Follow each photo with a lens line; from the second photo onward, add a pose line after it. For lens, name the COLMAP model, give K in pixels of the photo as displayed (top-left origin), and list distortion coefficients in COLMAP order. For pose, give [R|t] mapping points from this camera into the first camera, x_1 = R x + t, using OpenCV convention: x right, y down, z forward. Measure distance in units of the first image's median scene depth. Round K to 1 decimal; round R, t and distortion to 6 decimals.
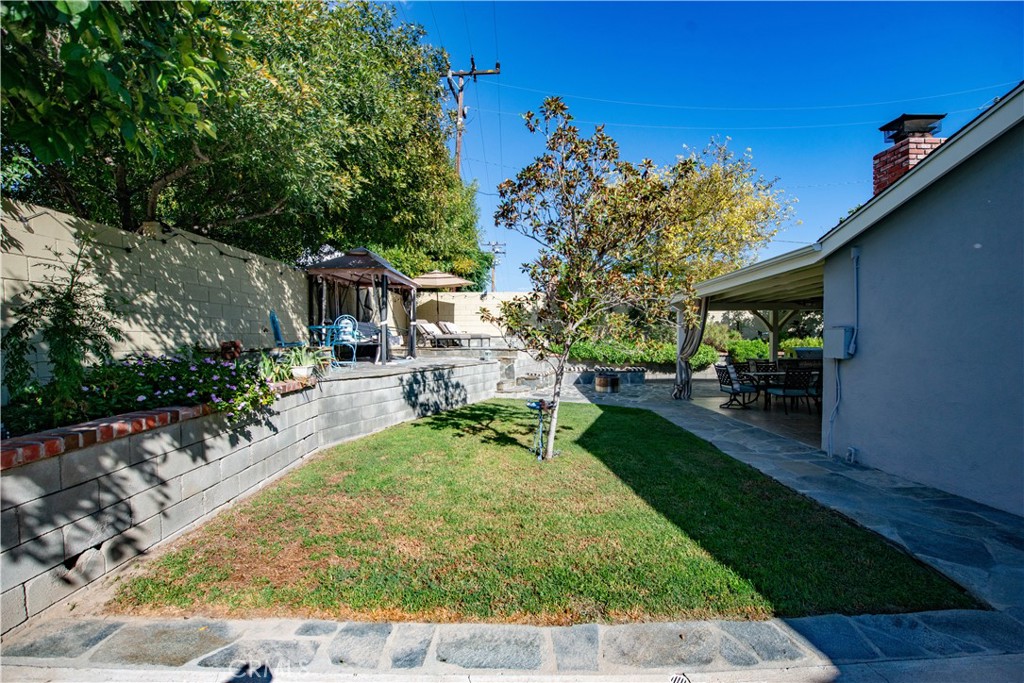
lens RADIAL K [[411.9, 0, 516.9], [0, 411.9, 343.3], [0, 0, 1]] dist [-0.018066, 0.000501]
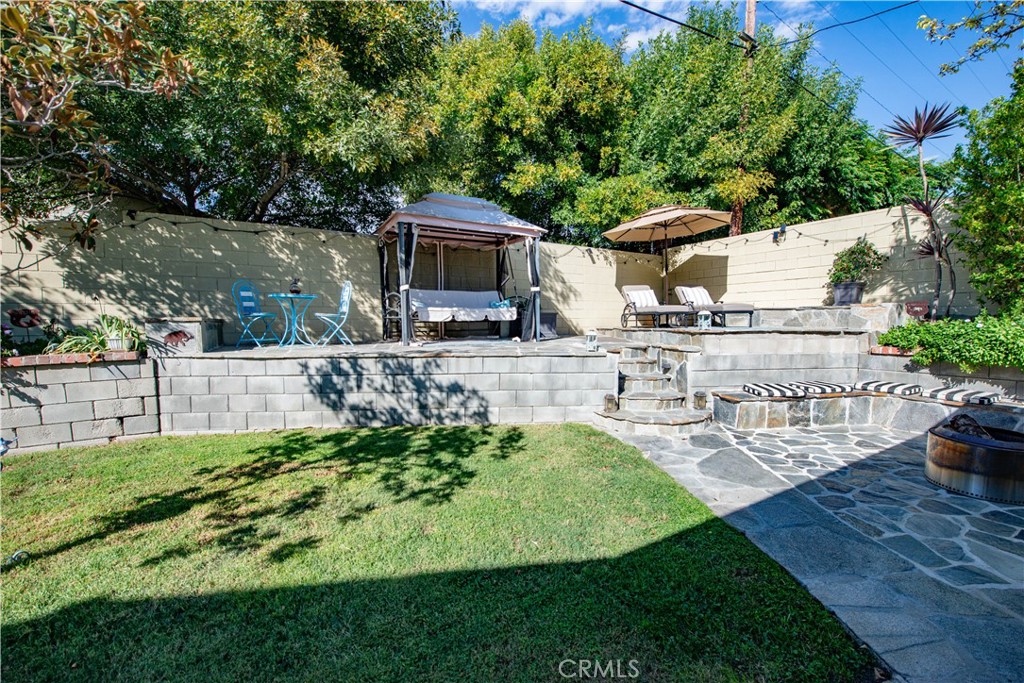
lens RADIAL K [[411.9, 0, 510.2], [0, 411.9, 343.1], [0, 0, 1]] dist [-0.018066, 0.000501]
pose [[0.495181, 0.049708, -0.867366, 0.664448], [-0.010559, 0.998632, 0.051203, 0.012120], [0.868725, -0.016196, 0.495029, 1.287624]]
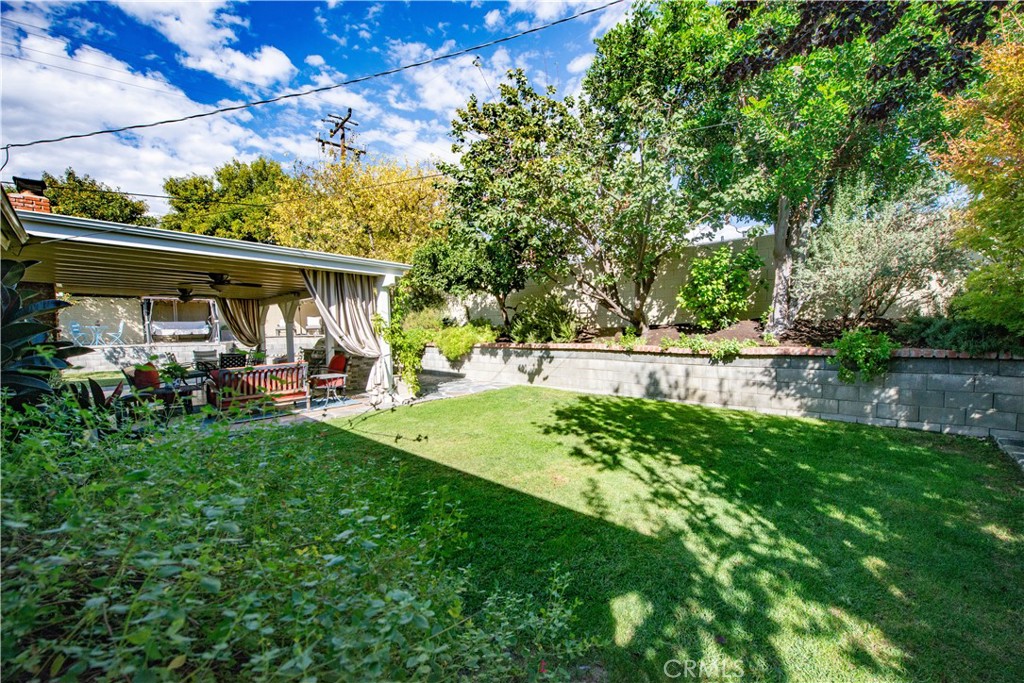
lens RADIAL K [[411.9, 0, 515.4], [0, 411.9, 344.8], [0, 0, 1]] dist [-0.018066, 0.000501]
pose [[0.739628, 0.020122, -0.672715, 3.684869], [0.005361, 0.999345, 0.035786, -0.007245], [0.672995, -0.030075, 0.739035, 1.196777]]
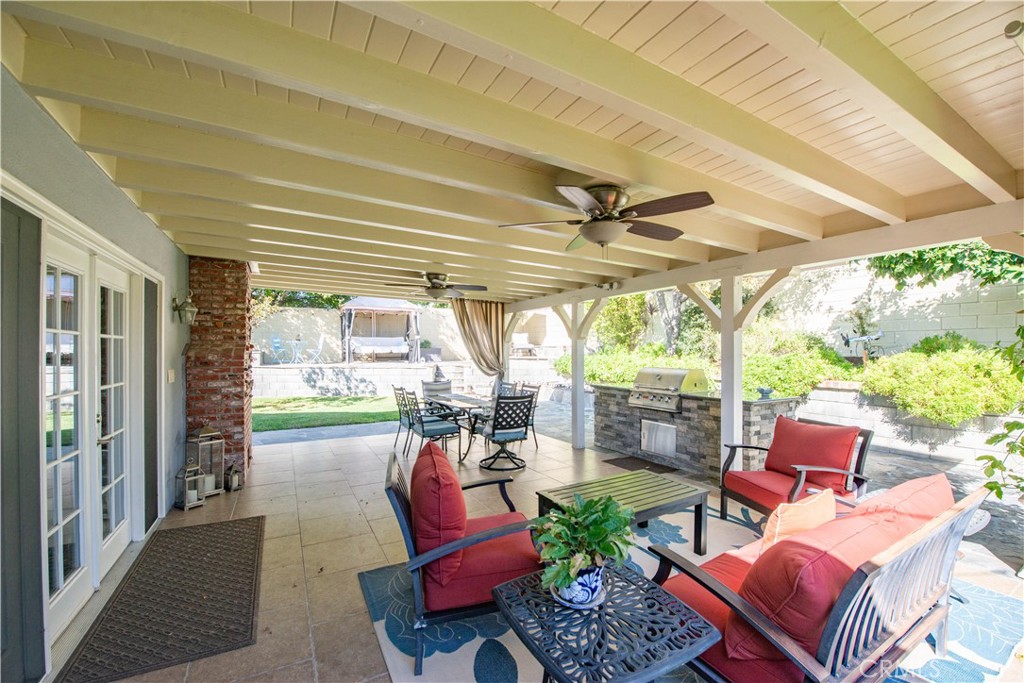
lens RADIAL K [[411.9, 0, 525.2], [0, 411.9, 349.6], [0, 0, 1]] dist [-0.018066, 0.000501]
pose [[0.513149, 0.005203, -0.858284, 2.293319], [-0.015046, 0.999883, -0.002934, -0.015821], [0.858168, 0.014419, 0.513167, 1.238906]]
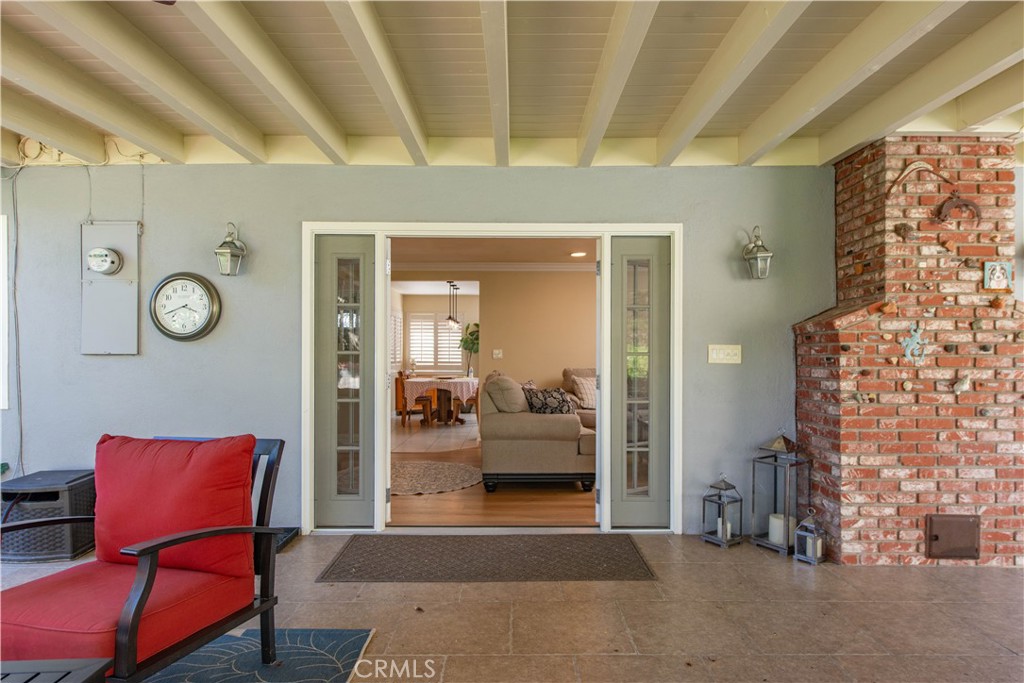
lens RADIAL K [[591.8, 0, 512.9], [0, 591.8, 349.5], [0, 0, 1]] dist [0.004959, -0.000408]
pose [[-0.999970, 0.006426, -0.004387, 1.611130], [0.006404, 0.999967, 0.004966, 0.028583], [0.004419, 0.004937, -0.999978, 1.842137]]
